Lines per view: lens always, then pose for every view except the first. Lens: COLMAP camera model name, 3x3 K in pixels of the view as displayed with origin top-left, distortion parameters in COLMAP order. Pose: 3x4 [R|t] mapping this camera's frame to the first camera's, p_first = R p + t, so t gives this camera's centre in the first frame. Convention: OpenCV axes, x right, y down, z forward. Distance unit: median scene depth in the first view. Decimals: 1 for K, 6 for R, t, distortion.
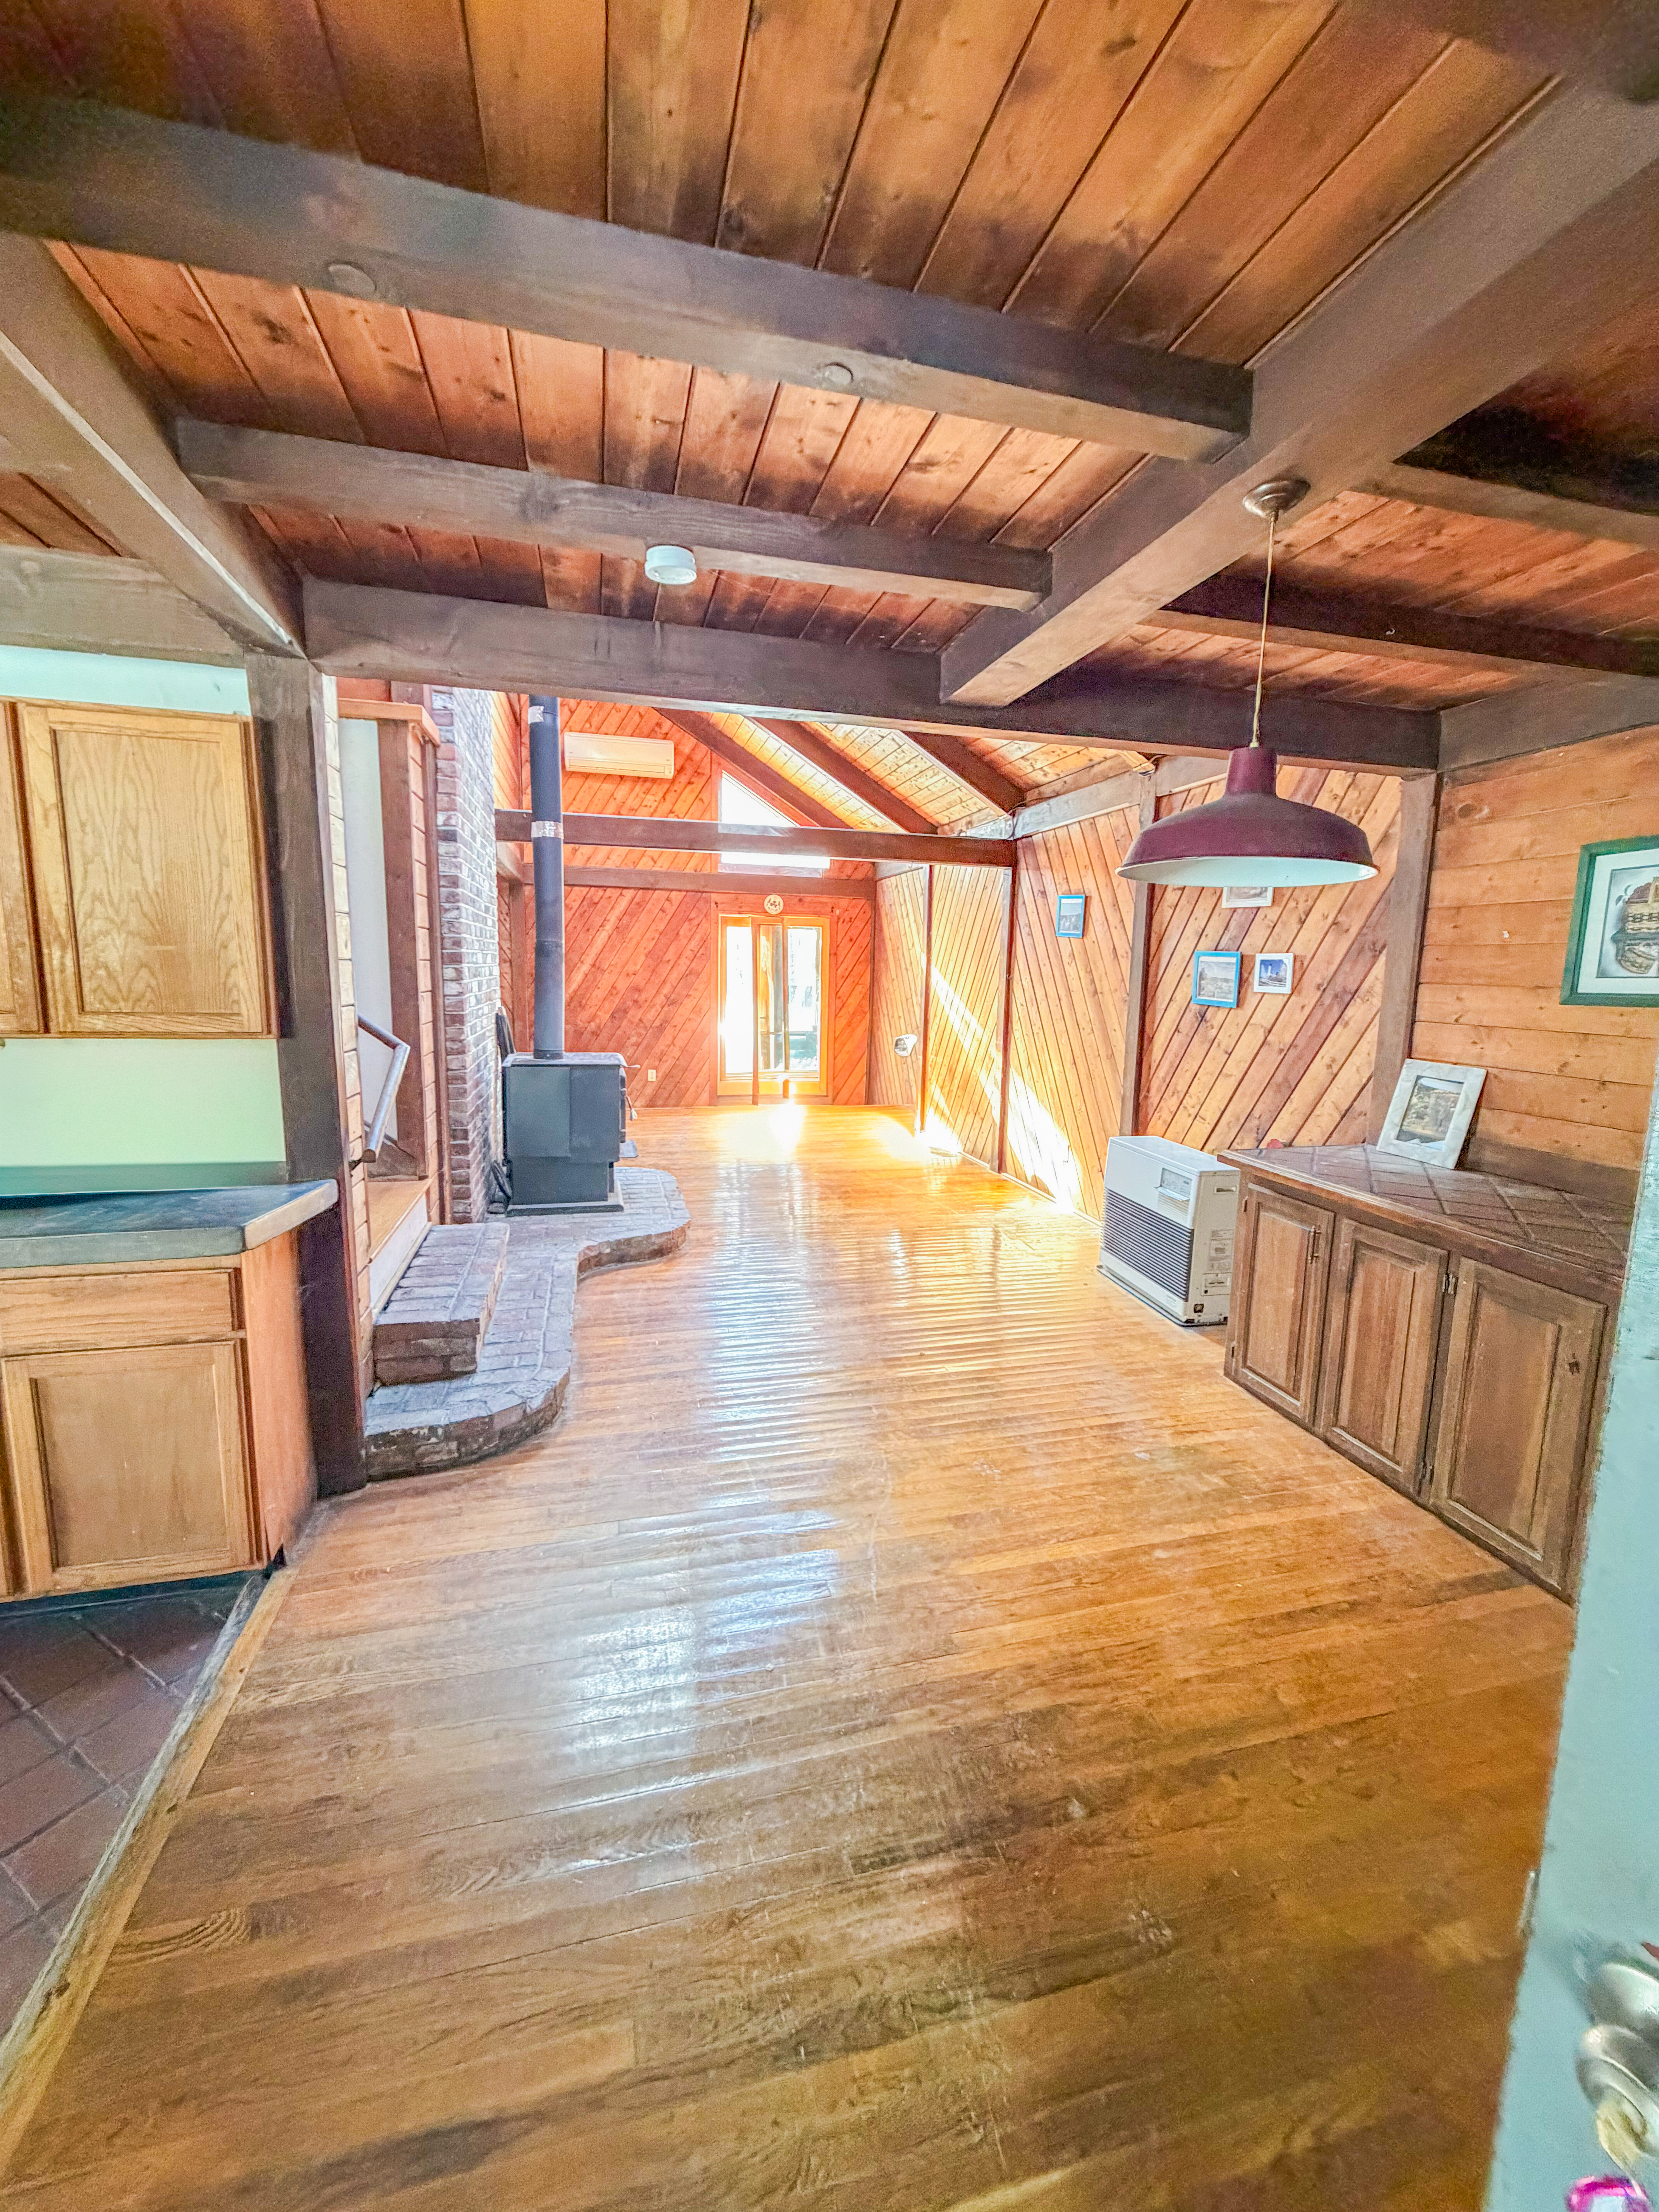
lens RADIAL K [[882.0, 0, 837.4], [0, 882.0, 1100.0], [0, 0, 1]] dist [-0.003332, 0.000751]
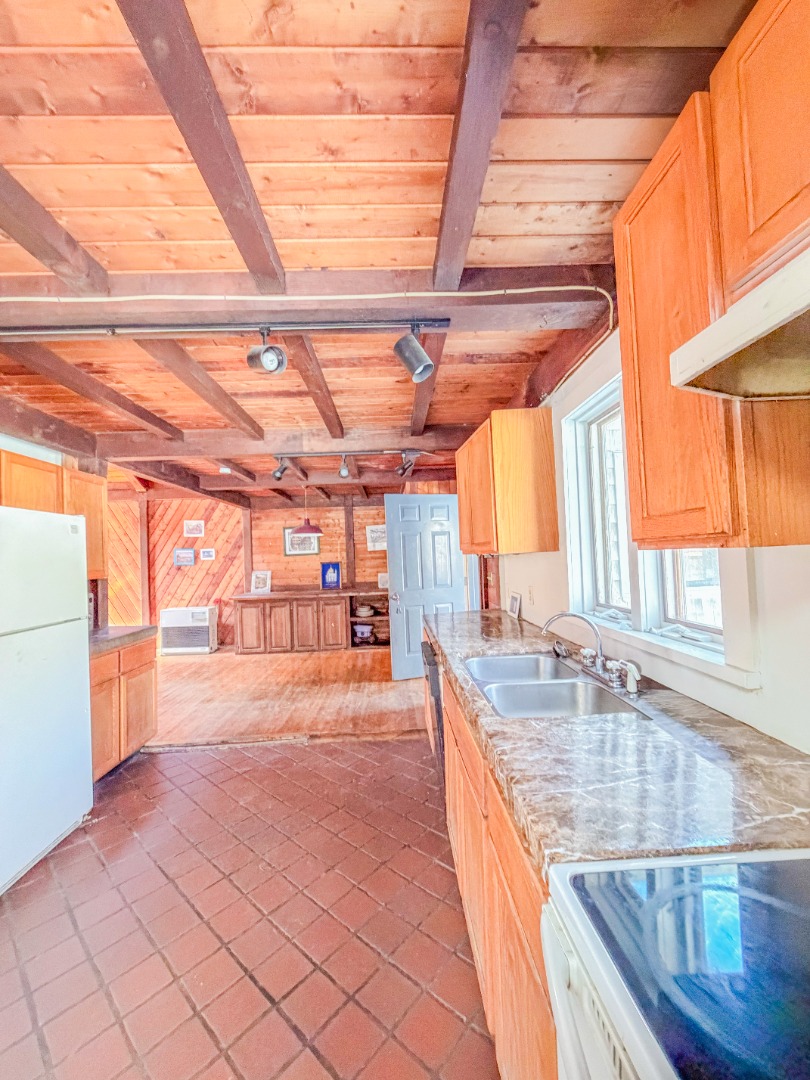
lens RADIAL K [[430.6, 0, 407.5], [0, 430.6, 539.6], [0, 0, 1]] dist [-0.003332, 0.000751]
pose [[0.226626, 0.003092, 0.973977, -1.308056], [0.186530, 0.981347, -0.046517, 0.043992], [-0.955953, 0.192218, 0.221822, -0.259142]]
